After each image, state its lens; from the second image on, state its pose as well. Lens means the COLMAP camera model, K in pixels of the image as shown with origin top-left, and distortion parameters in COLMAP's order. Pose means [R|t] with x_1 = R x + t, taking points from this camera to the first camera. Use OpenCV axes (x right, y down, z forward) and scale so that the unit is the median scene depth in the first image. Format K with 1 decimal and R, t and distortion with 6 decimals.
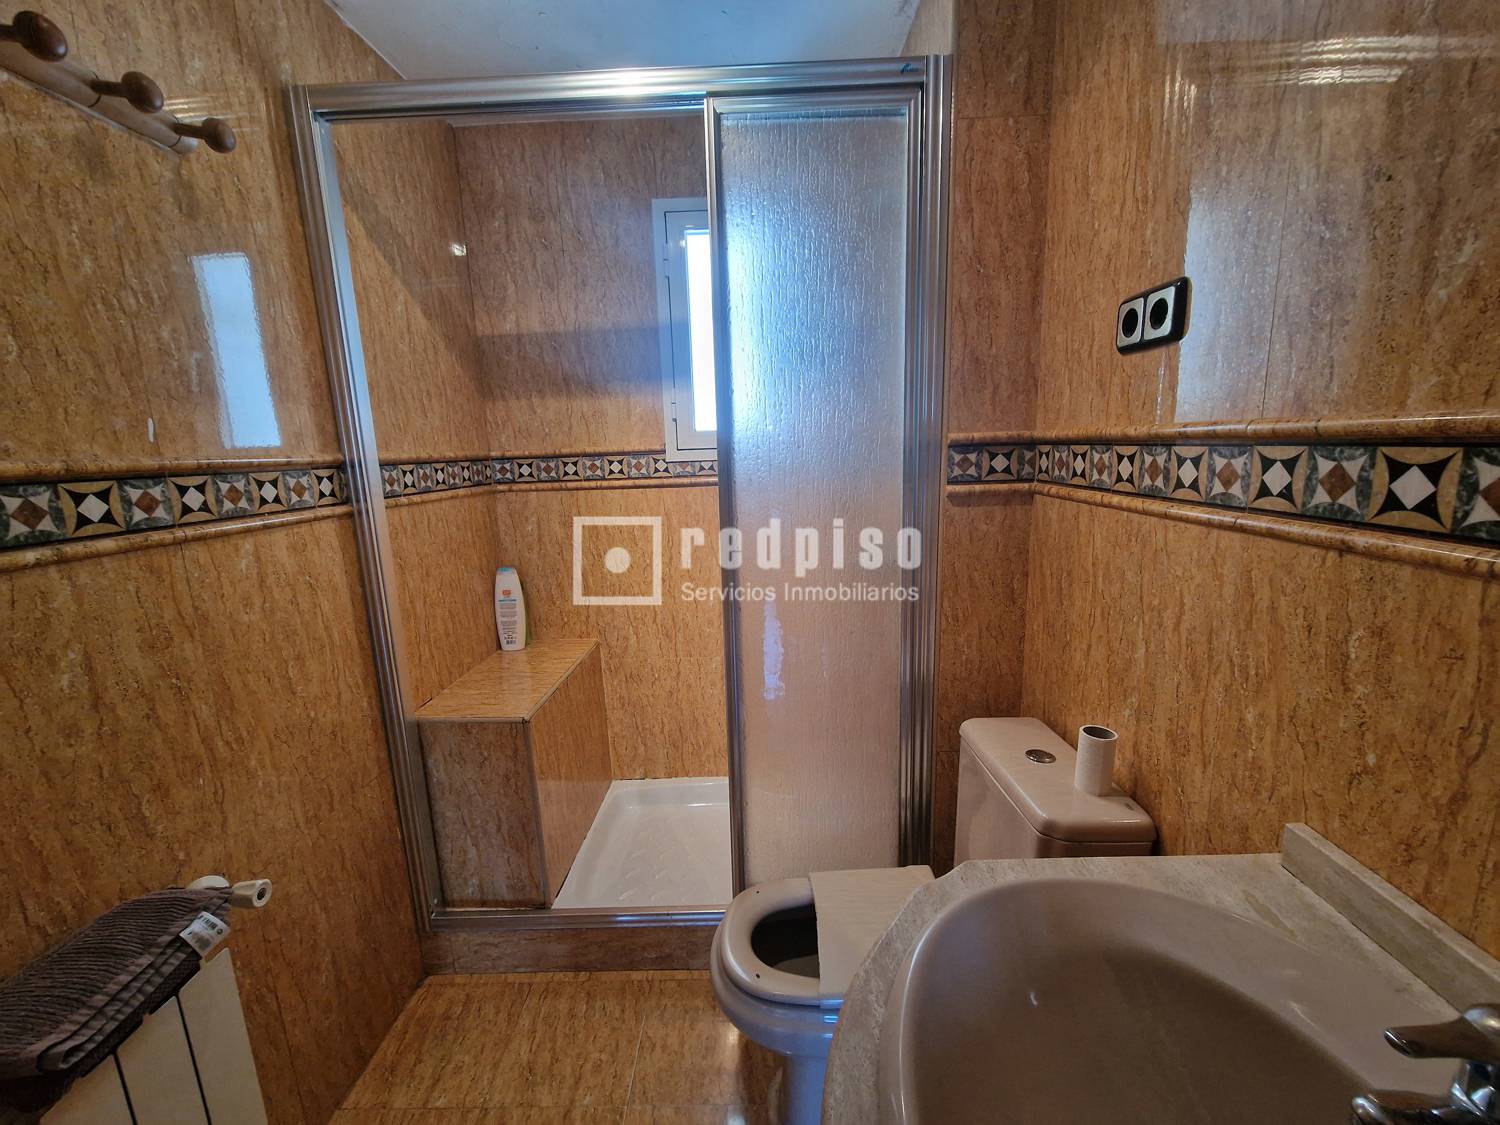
lens RADIAL K [[615.1, 0, 748.5], [0, 615.1, 564.3], [0, 0, 1]] dist [-0.000364, -0.002006]
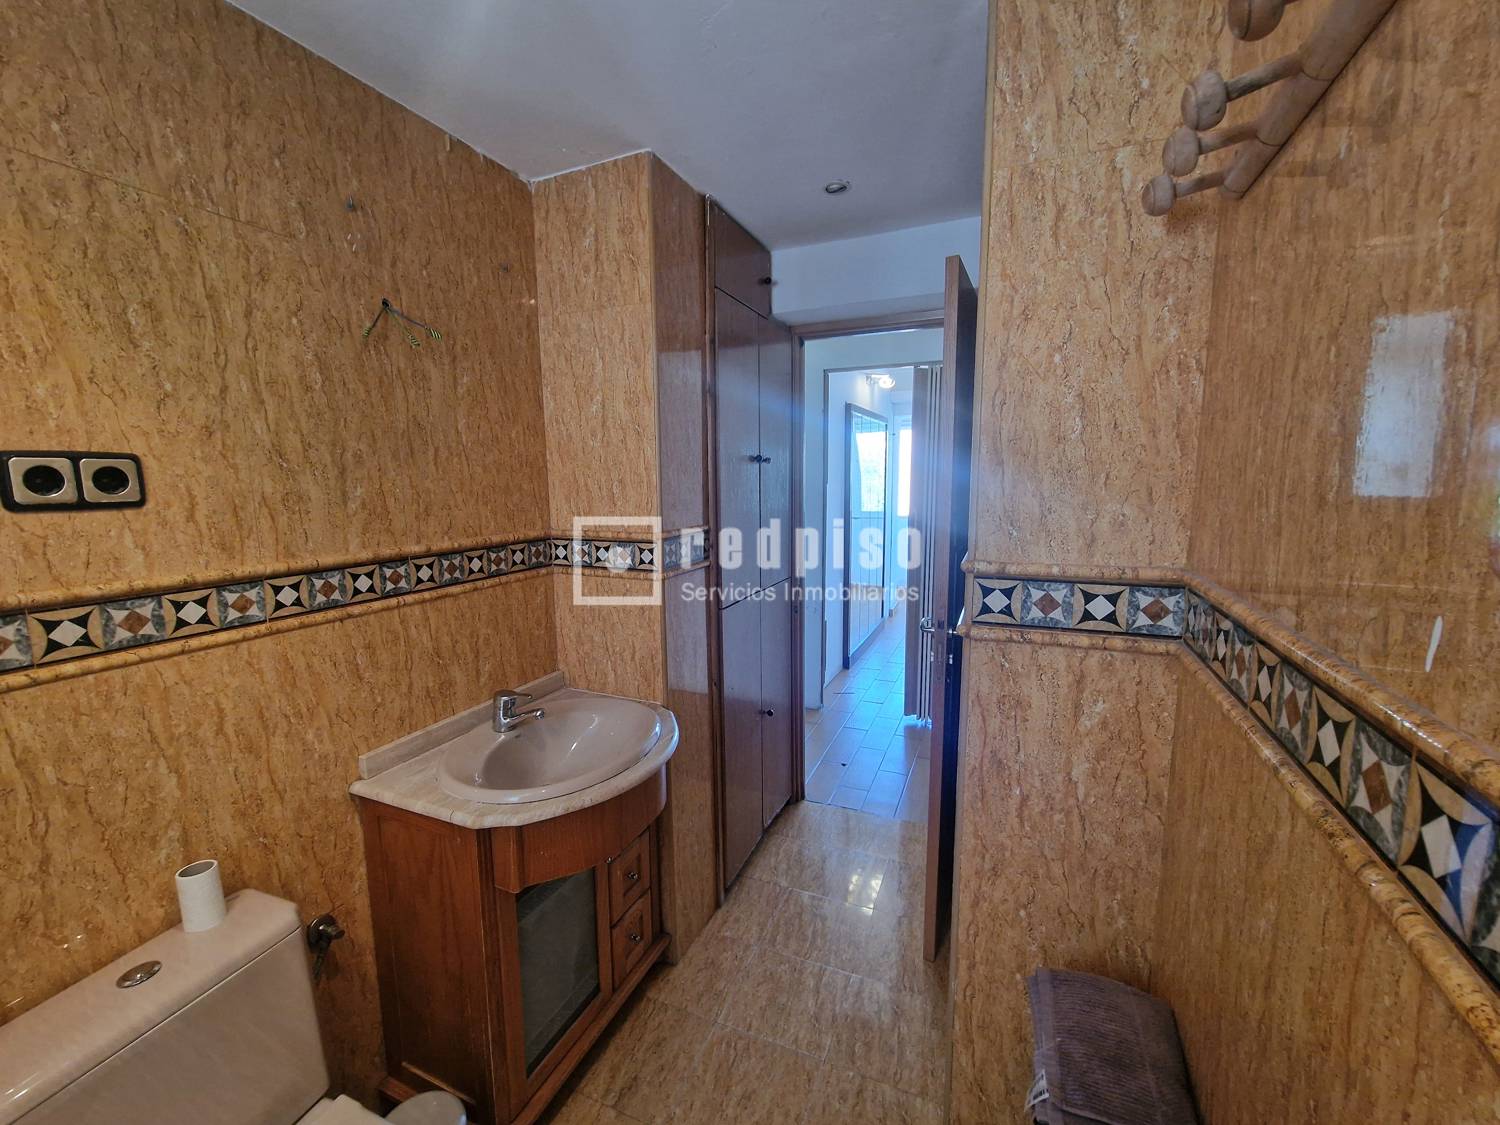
lens RADIAL K [[615.1, 0, 745.6], [0, 615.1, 567.0], [0, 0, 1]] dist [-0.000364, -0.002006]
pose [[-0.926221, -0.012894, 0.376761, -1.060826], [0.111197, 0.945604, 0.305726, -0.668635], [-0.360209, 0.325064, -0.874404, 2.258510]]
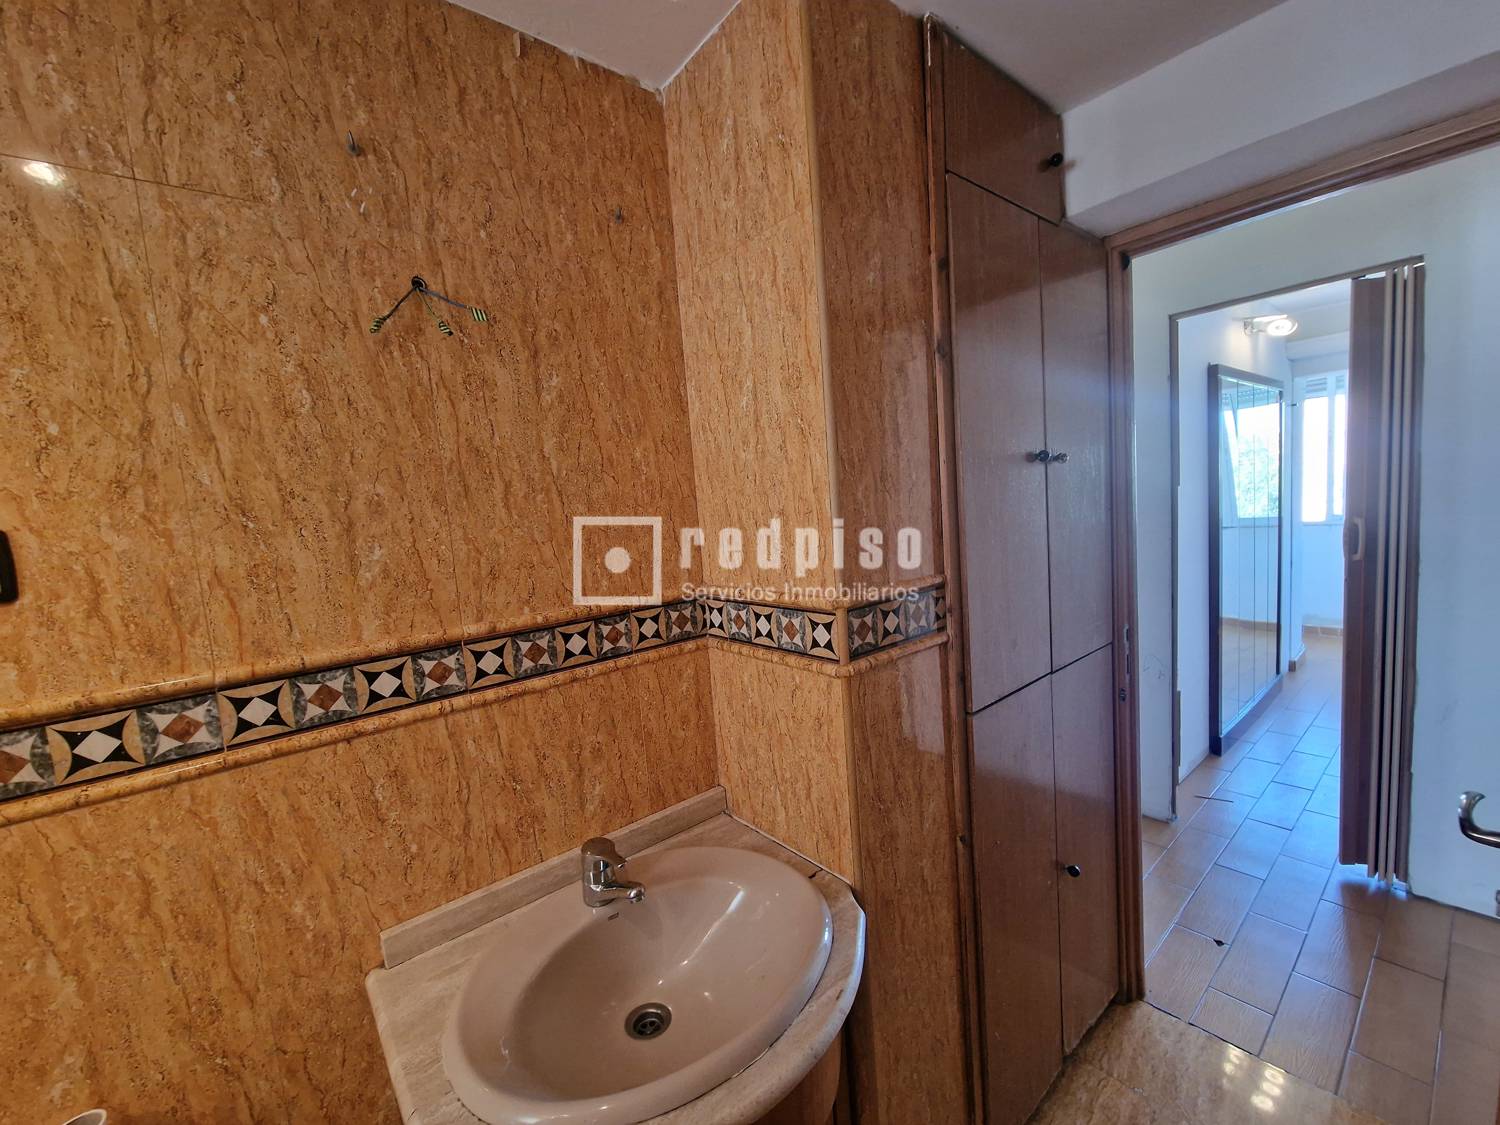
lens RADIAL K [[615.1, 0, 749.5], [0, 615.1, 564.4], [0, 0, 1]] dist [-0.000364, -0.002006]
pose [[-0.651285, 0.006183, 0.758808, -0.736217], [0.237964, 0.951190, 0.196494, -0.470671], [-0.720556, 0.308543, -0.620967, 1.092445]]
